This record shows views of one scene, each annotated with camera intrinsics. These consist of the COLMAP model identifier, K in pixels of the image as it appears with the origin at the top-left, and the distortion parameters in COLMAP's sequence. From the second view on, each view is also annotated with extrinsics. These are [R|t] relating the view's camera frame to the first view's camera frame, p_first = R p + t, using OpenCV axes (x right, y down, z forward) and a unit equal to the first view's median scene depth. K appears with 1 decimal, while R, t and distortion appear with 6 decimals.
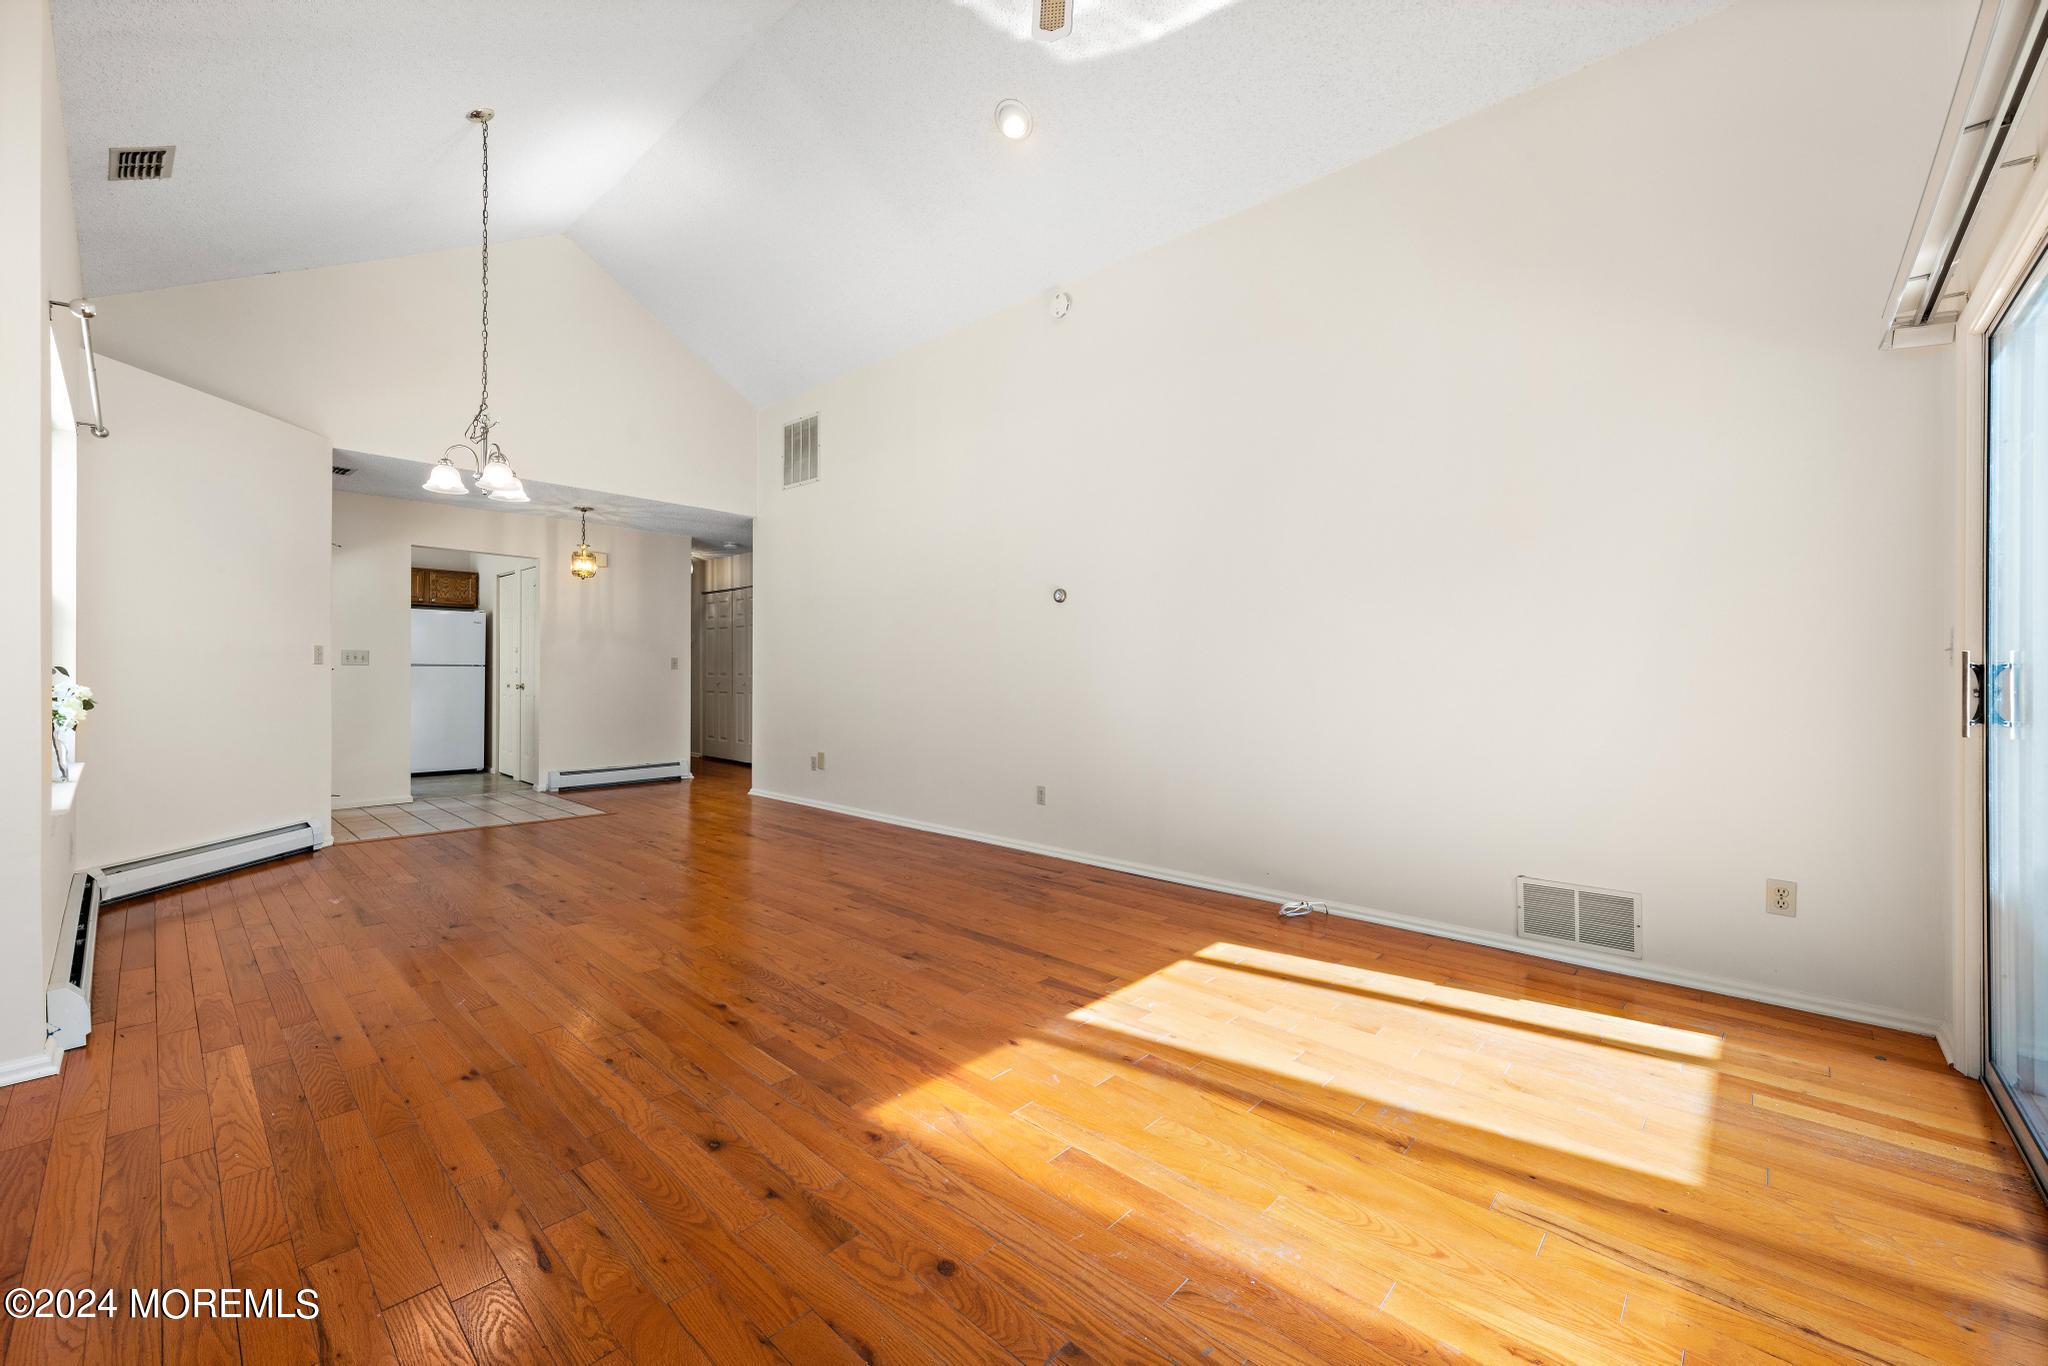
lens RADIAL K [[812.0, 0, 1022.3], [0, 812.0, 666.3], [0, 0, 1]] dist [0.004837, -0.000039]
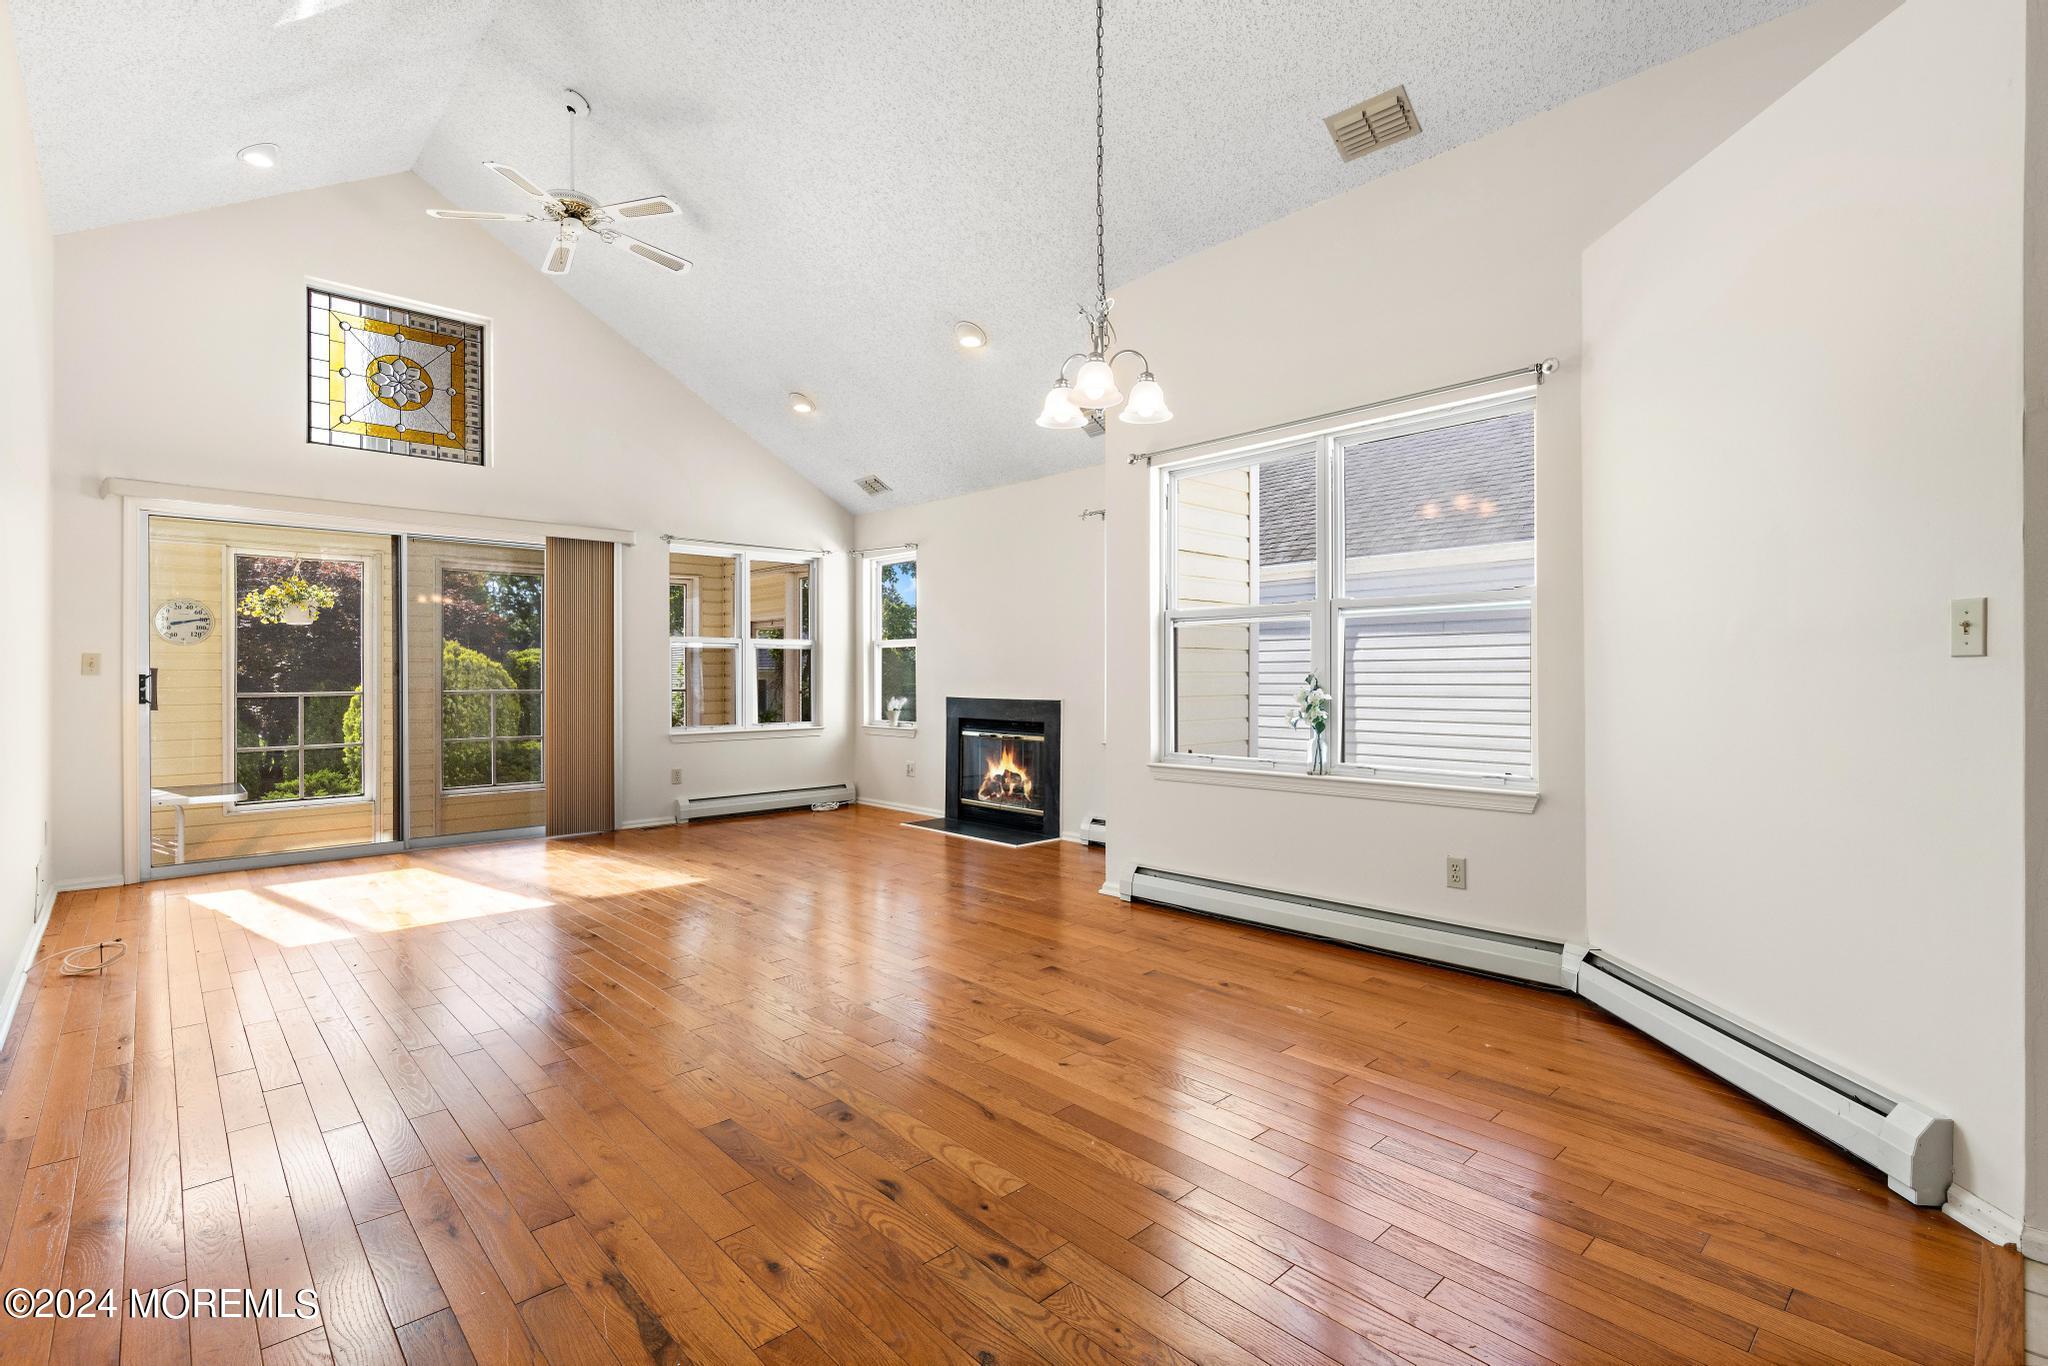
lens RADIAL K [[936.9, 0, 1034.4], [0, 936.9, 675.2], [0, 0, 1]] dist [0.010789, 0.000664]
pose [[-0.998034, 0.000144, 0.062679, -1.024411], [-0.000528, 0.999943, -0.010711, 0.017984], [-0.062677, -0.010723, -0.997976, 2.783856]]
